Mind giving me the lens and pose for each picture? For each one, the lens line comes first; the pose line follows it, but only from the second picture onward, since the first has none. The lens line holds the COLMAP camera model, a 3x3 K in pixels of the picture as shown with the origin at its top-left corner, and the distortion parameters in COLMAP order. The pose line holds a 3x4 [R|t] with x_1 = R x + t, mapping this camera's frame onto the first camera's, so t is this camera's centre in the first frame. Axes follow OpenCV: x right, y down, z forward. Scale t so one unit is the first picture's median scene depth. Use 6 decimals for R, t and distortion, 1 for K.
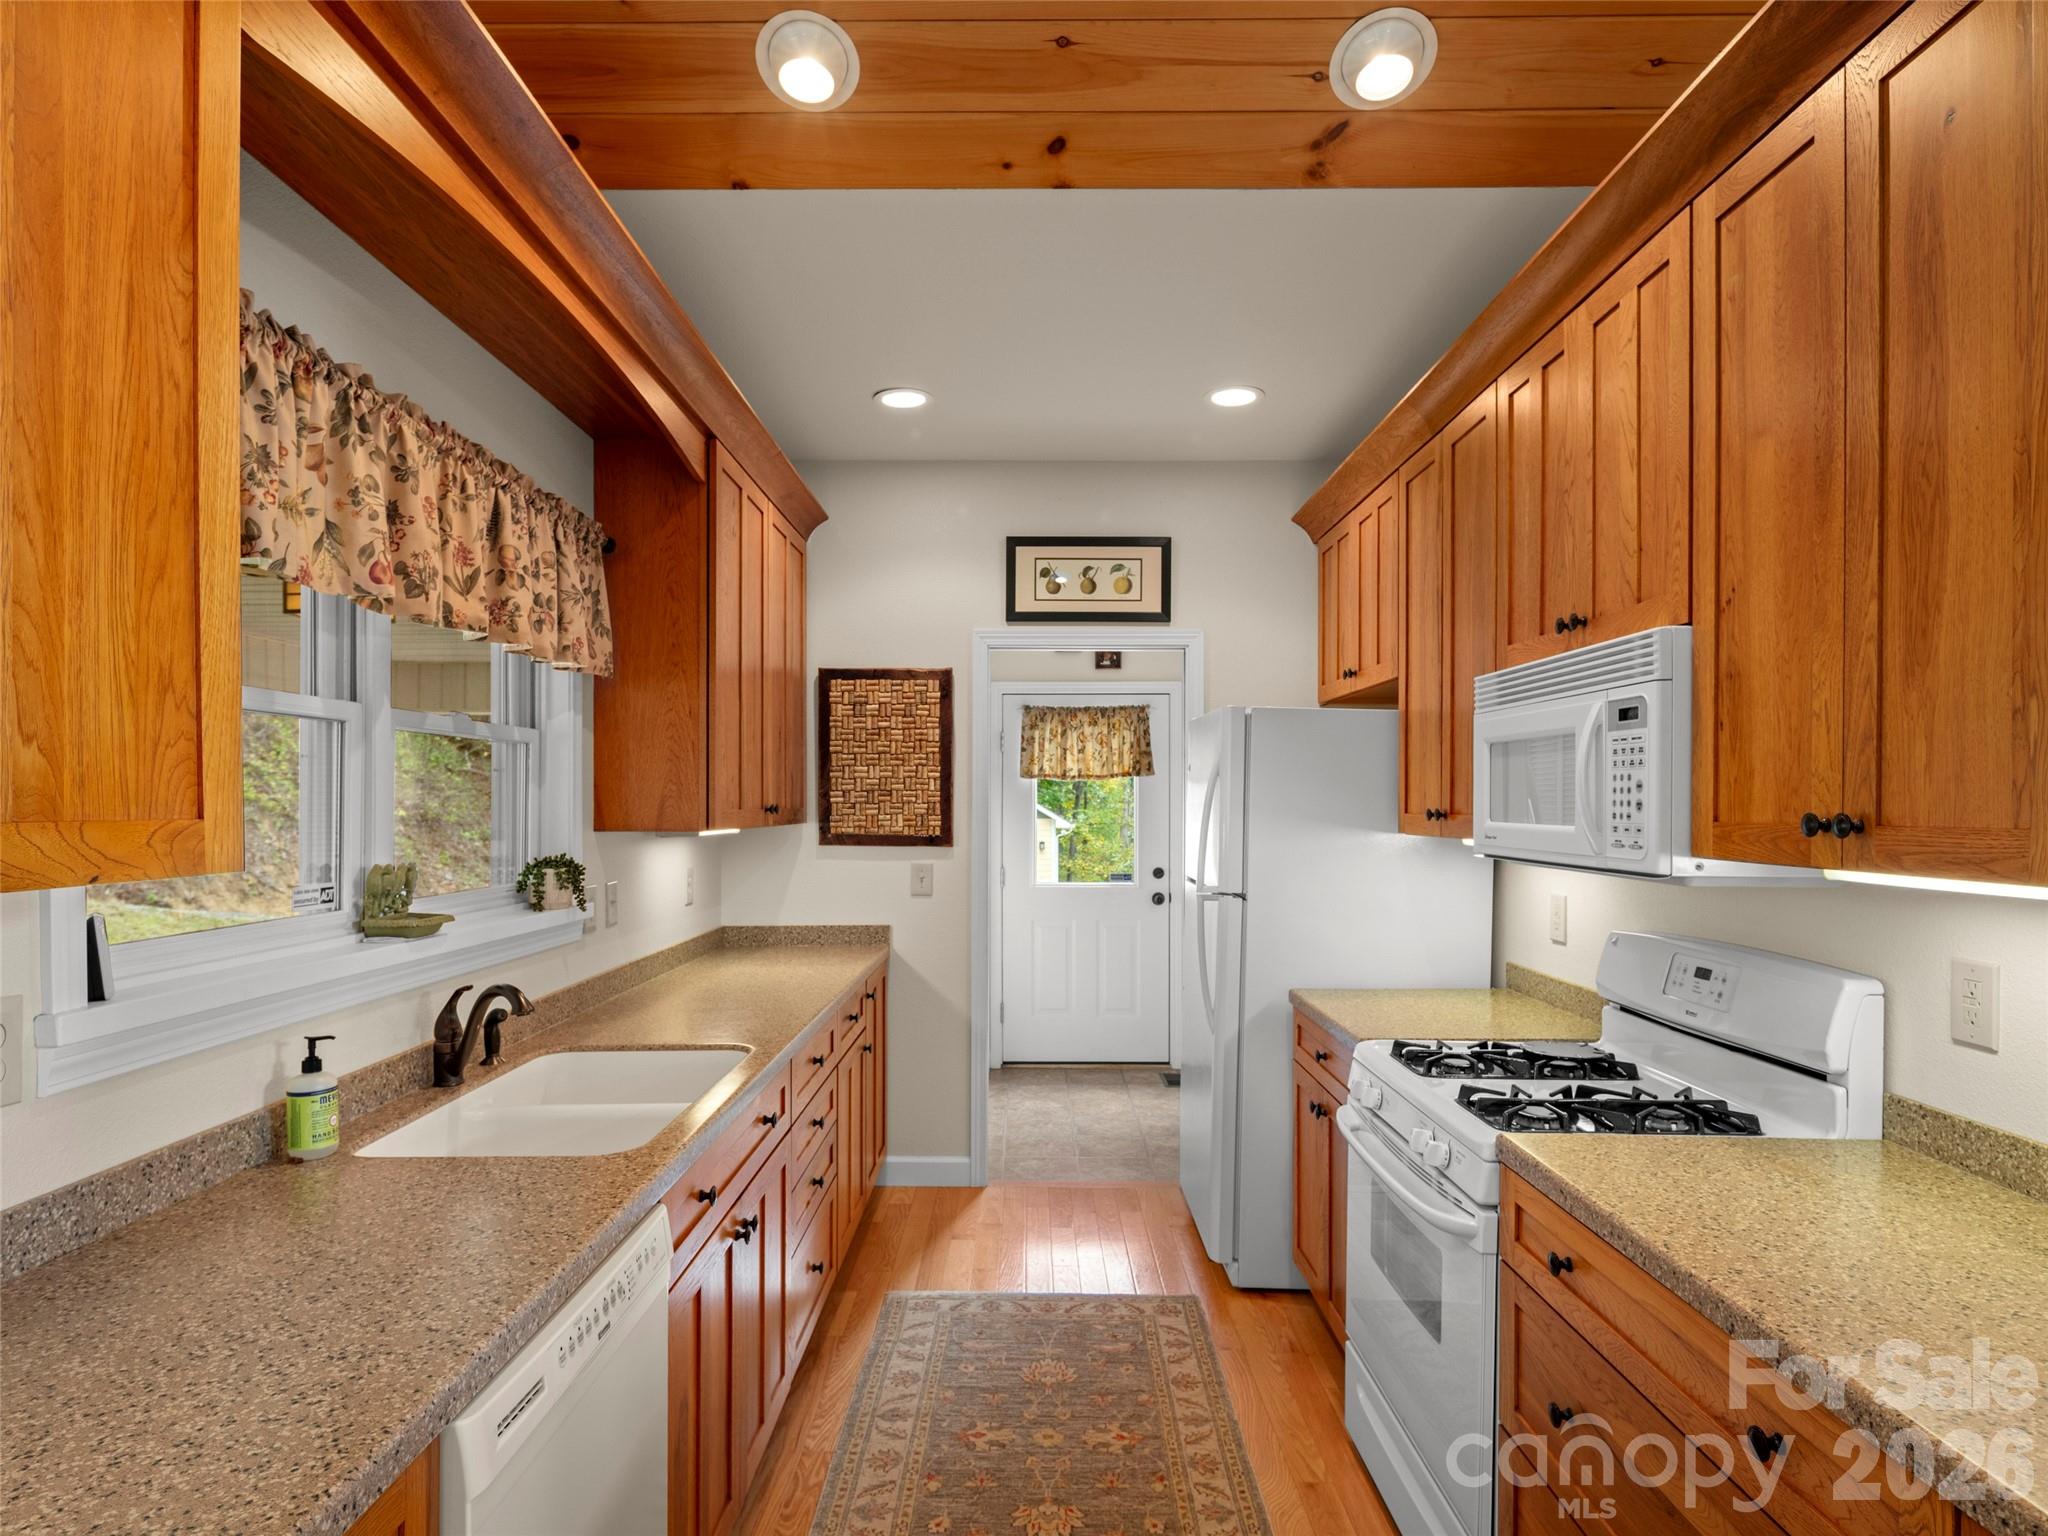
lens RADIAL K [[1121.8, 0, 1005.6], [0, 1121.8, 805.2], [0, 0, 1]] dist [0.005808, -0.005058]
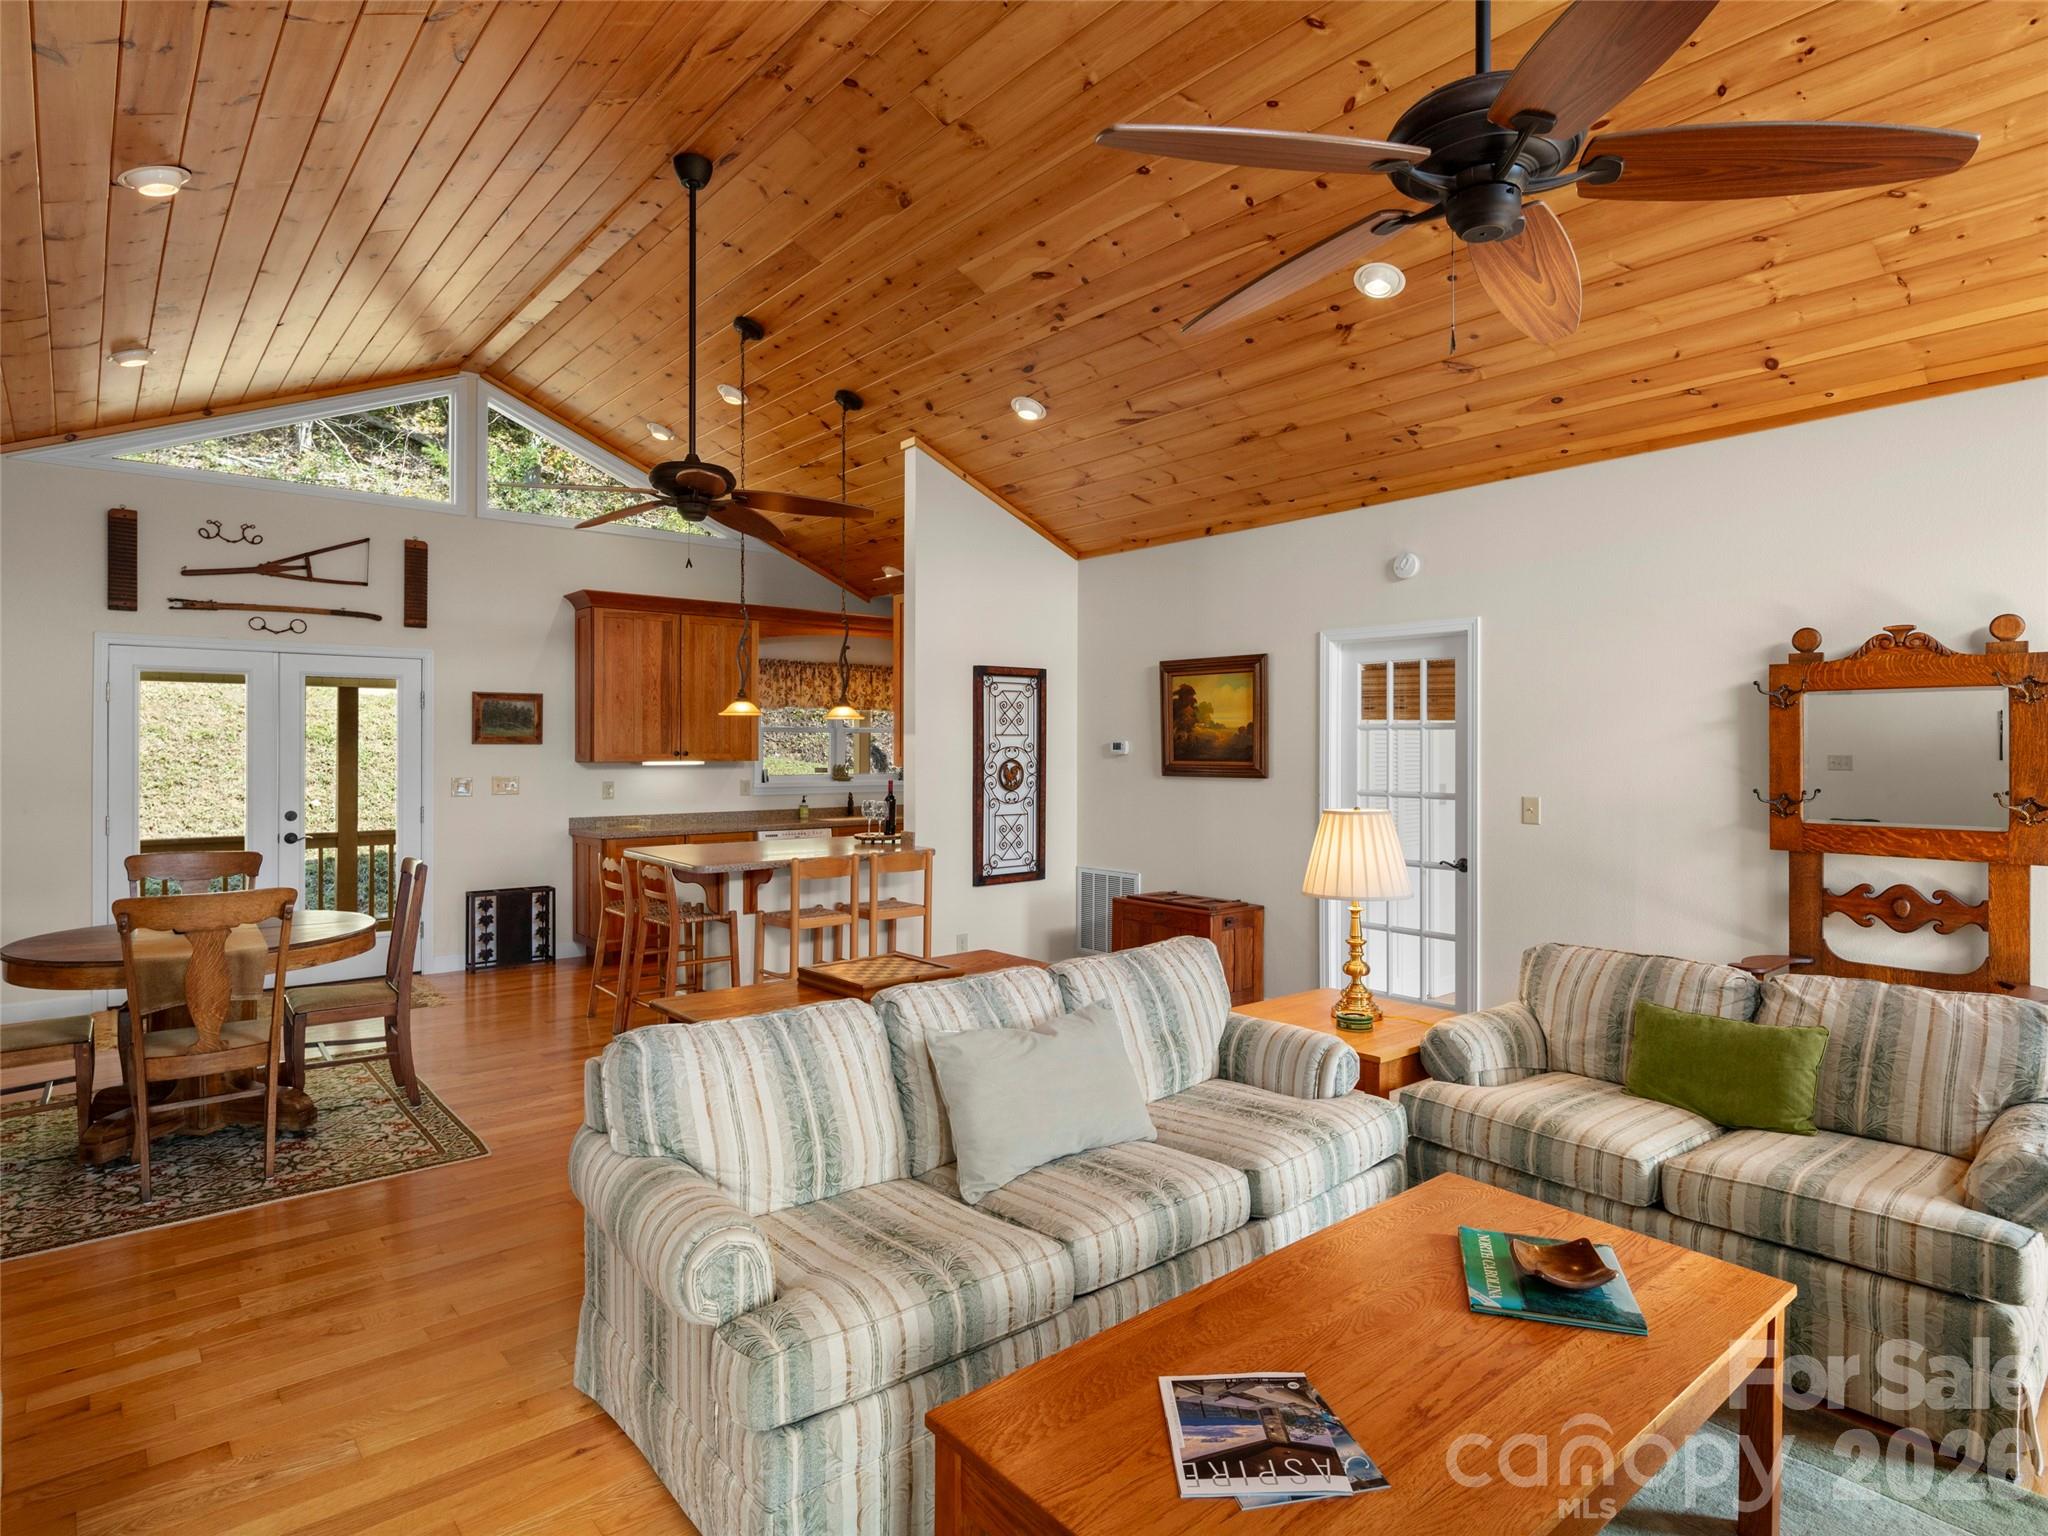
lens RADIAL K [[1121.8, 0, 1057.4], [0, 1121.8, 737.3], [0, 0, 1]] dist [0.005808, -0.005058]
pose [[0.669426, -0.006711, -0.742848, 3.083263], [-0.001437, 0.999946, -0.010329, -0.009477], [0.742877, 0.007982, 0.669380, -1.232931]]
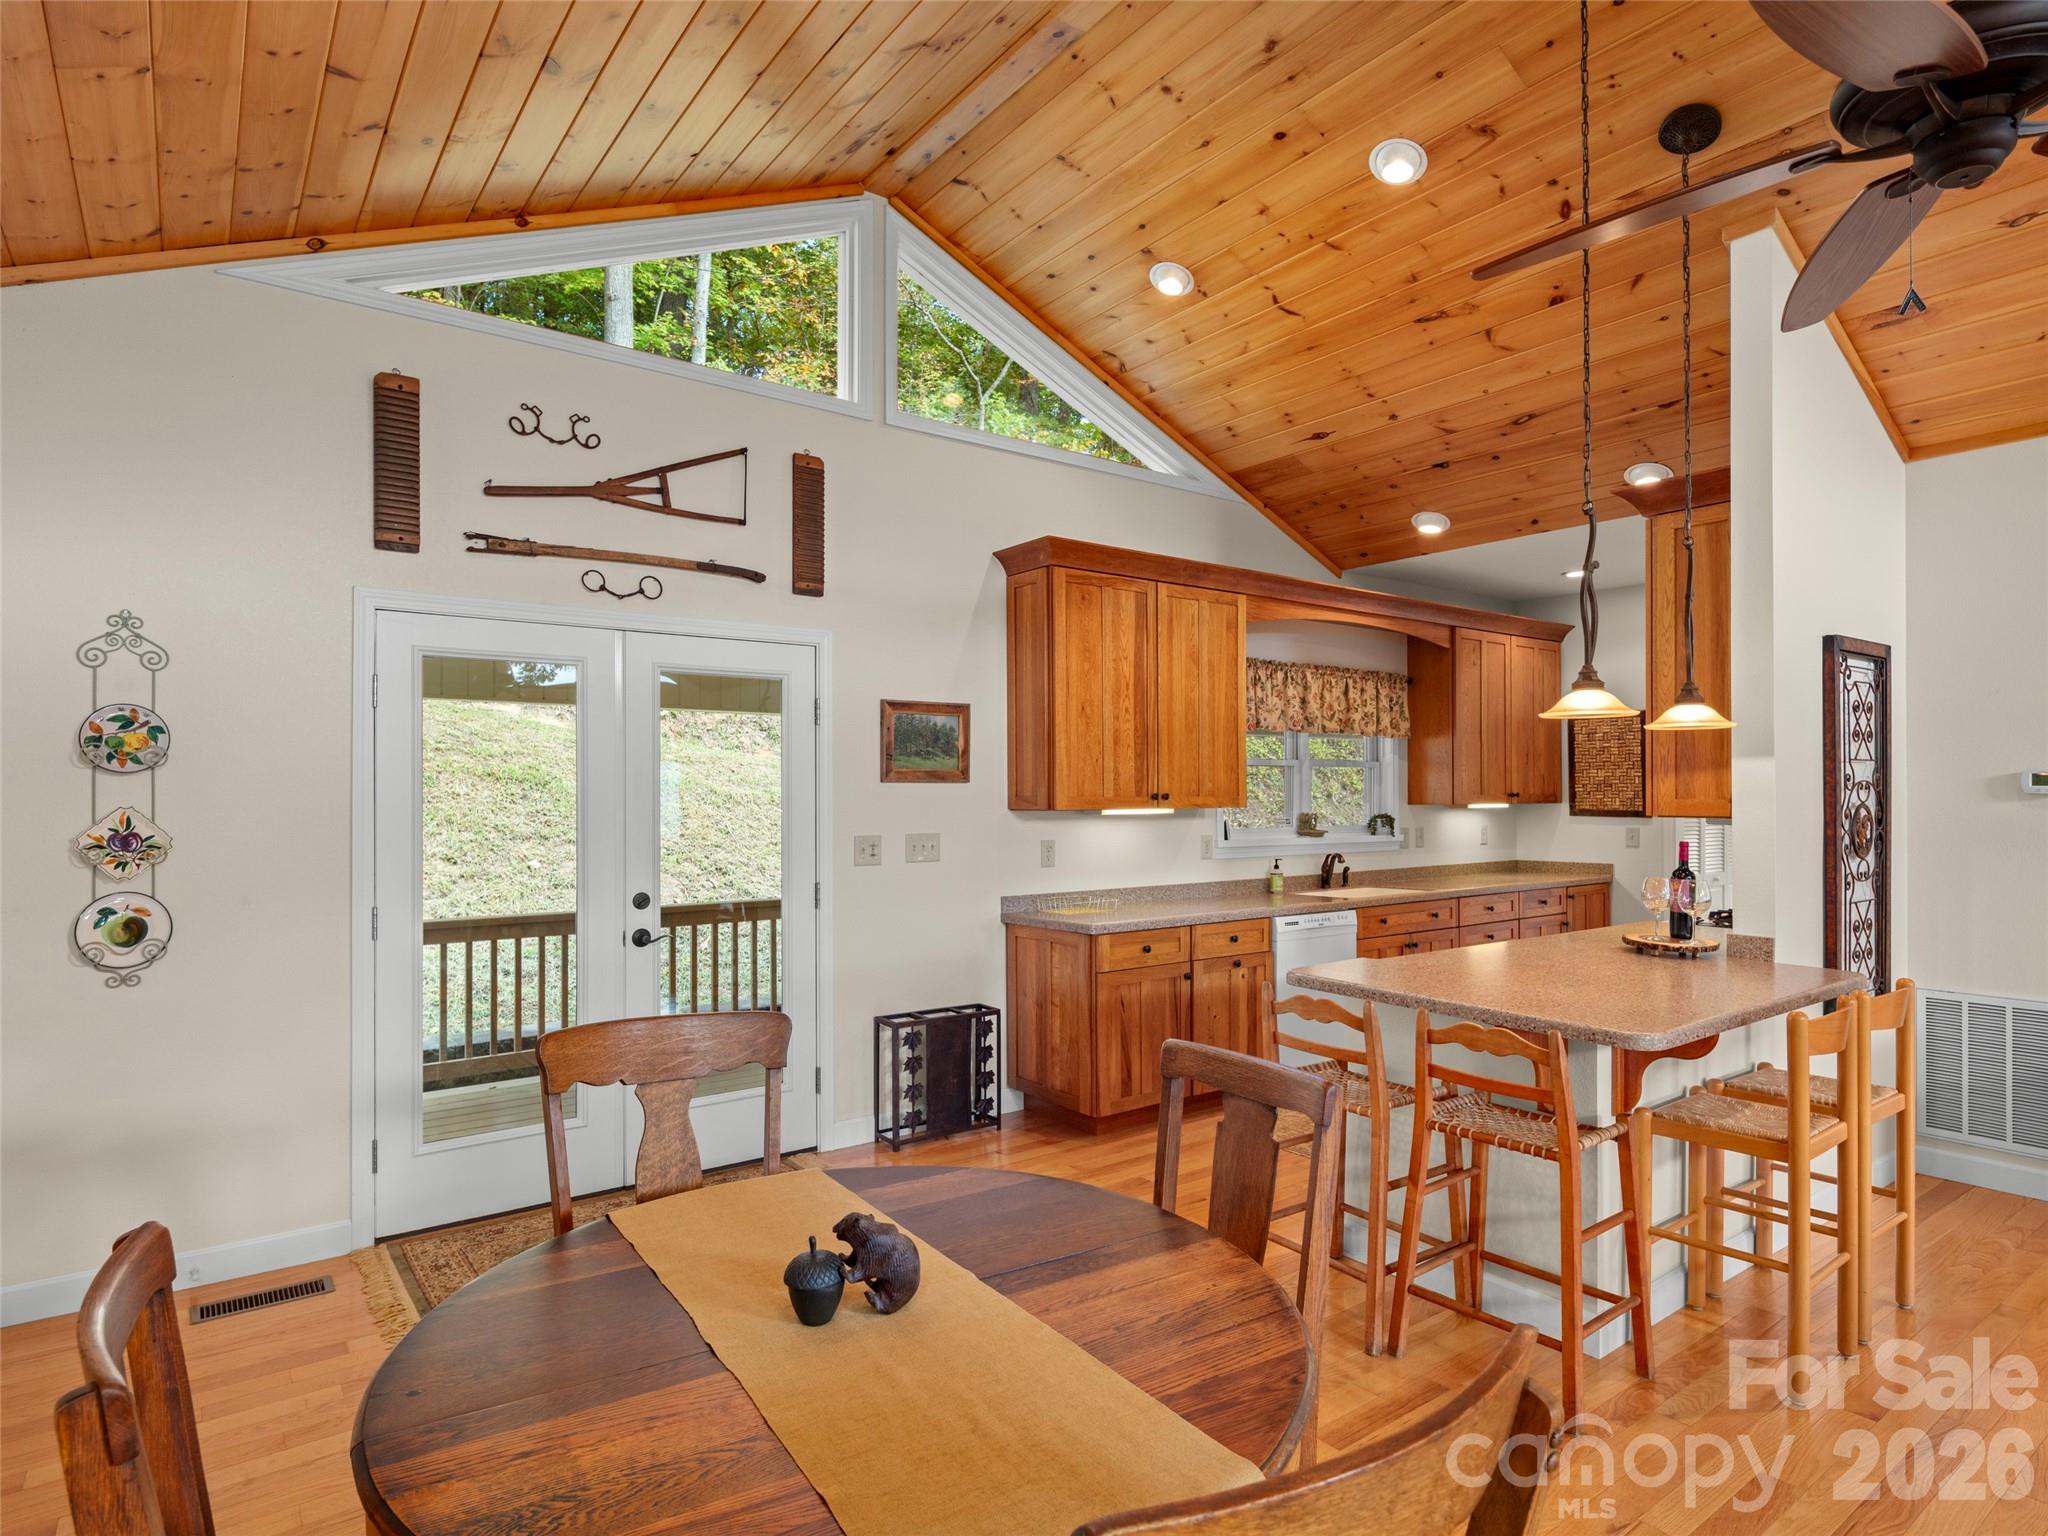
lens RADIAL K [[1121.8, 0, 1028.8], [0, 1121.8, 779.8], [0, 0, 1]] dist [0.005808, -0.005058]
pose [[0.613497, -0.012226, -0.789602, 1.294791], [0.002472, 0.999905, -0.013561, 0.003443], [0.789693, 0.006368, 0.613469, -1.362828]]
